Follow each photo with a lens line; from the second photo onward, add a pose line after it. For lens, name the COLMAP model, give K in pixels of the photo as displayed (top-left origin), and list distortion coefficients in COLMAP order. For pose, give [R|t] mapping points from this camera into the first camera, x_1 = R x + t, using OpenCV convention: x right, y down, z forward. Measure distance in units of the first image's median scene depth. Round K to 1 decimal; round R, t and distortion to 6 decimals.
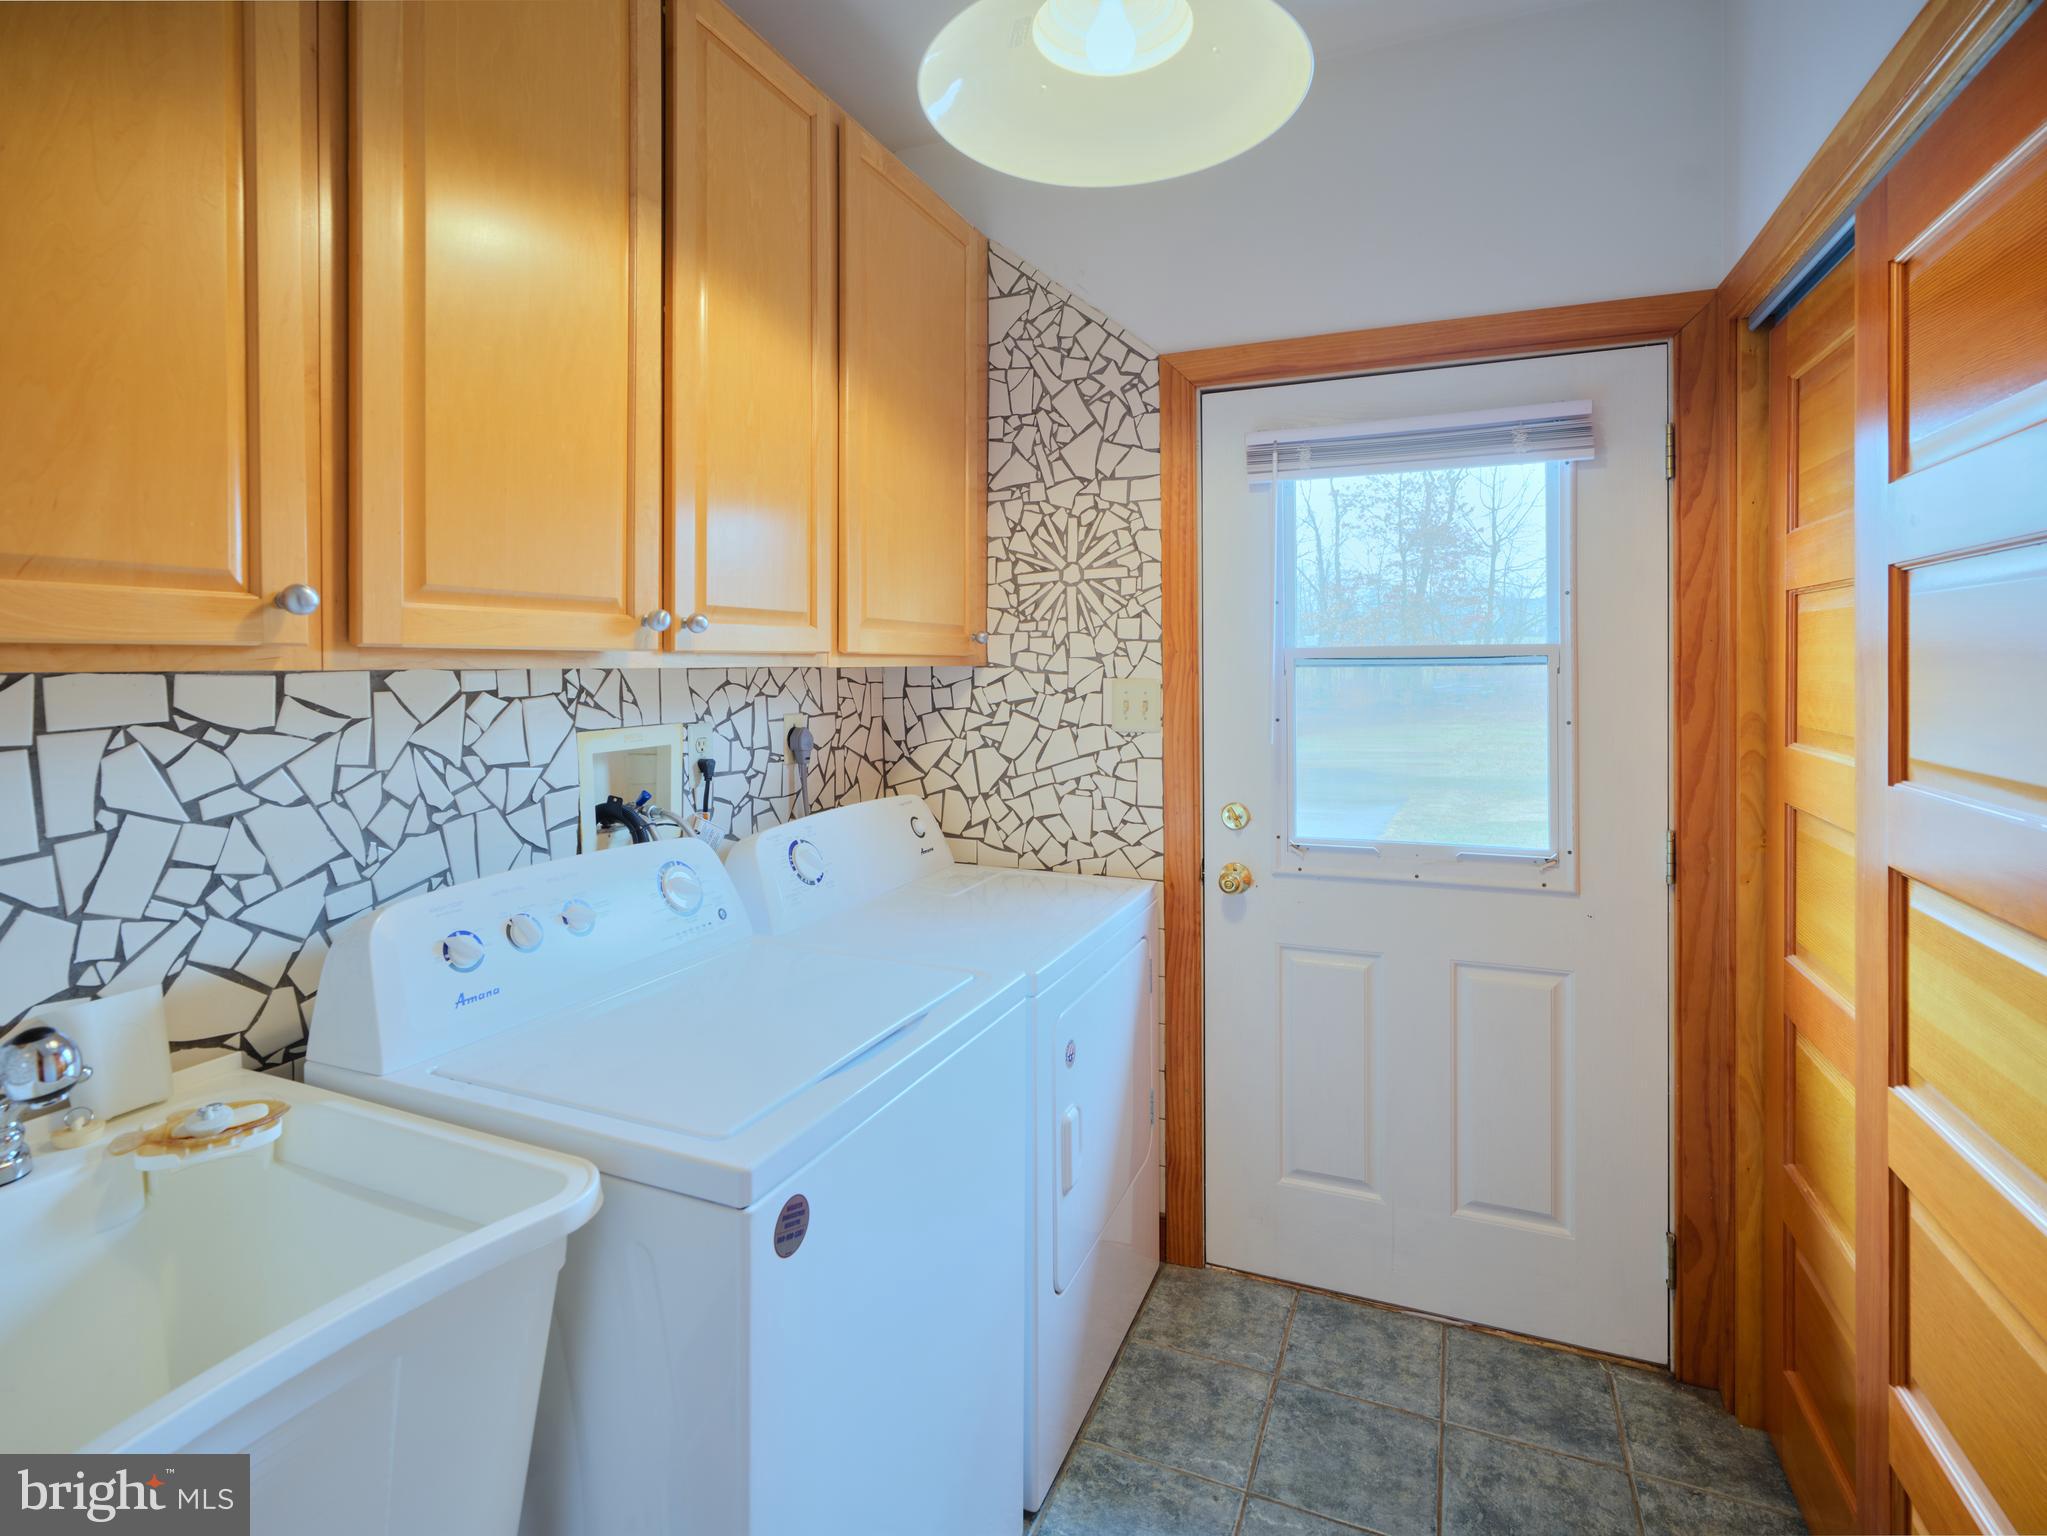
lens RADIAL K [[1014.5, 0, 1017.1], [0, 1014.5, 693.1], [0, 0, 1]] dist [-0.001298, 0.000775]
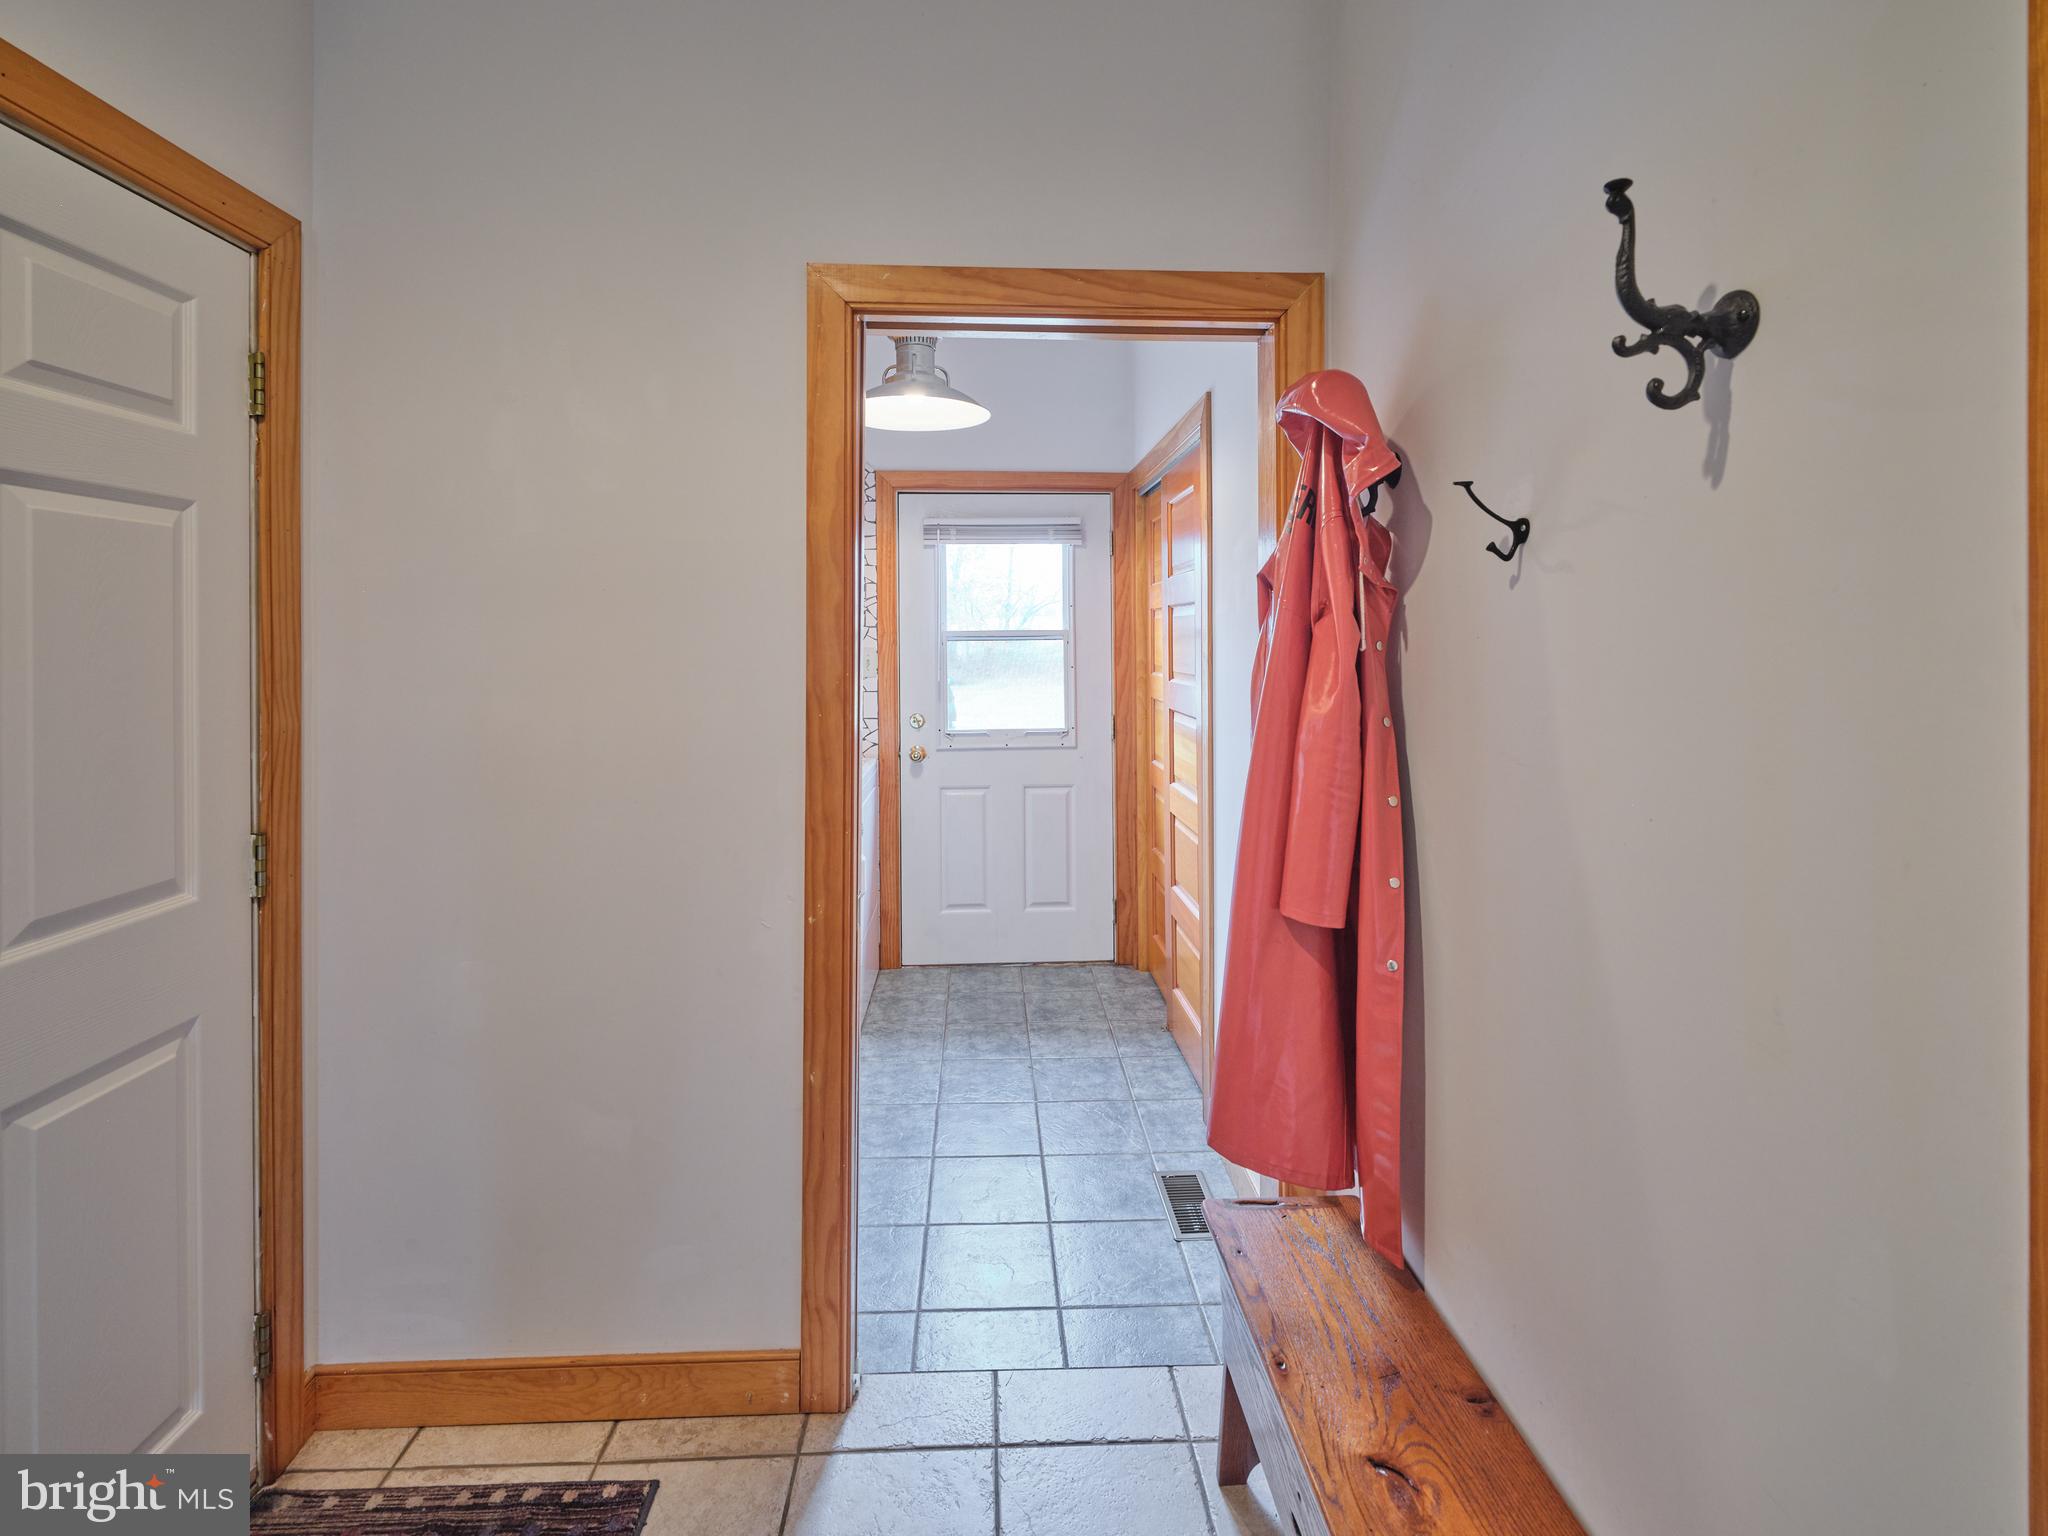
lens RADIAL K [[956.1, 0, 1023.4], [0, 956.1, 765.0], [0, 0, 1]] dist [-0.000641, -0.000004]
pose [[0.897569, -0.057476, 0.437111, -0.435527], [0.012984, 0.994482, 0.104104, 0.022719], [-0.440683, -0.087765, 0.893362, -0.763601]]
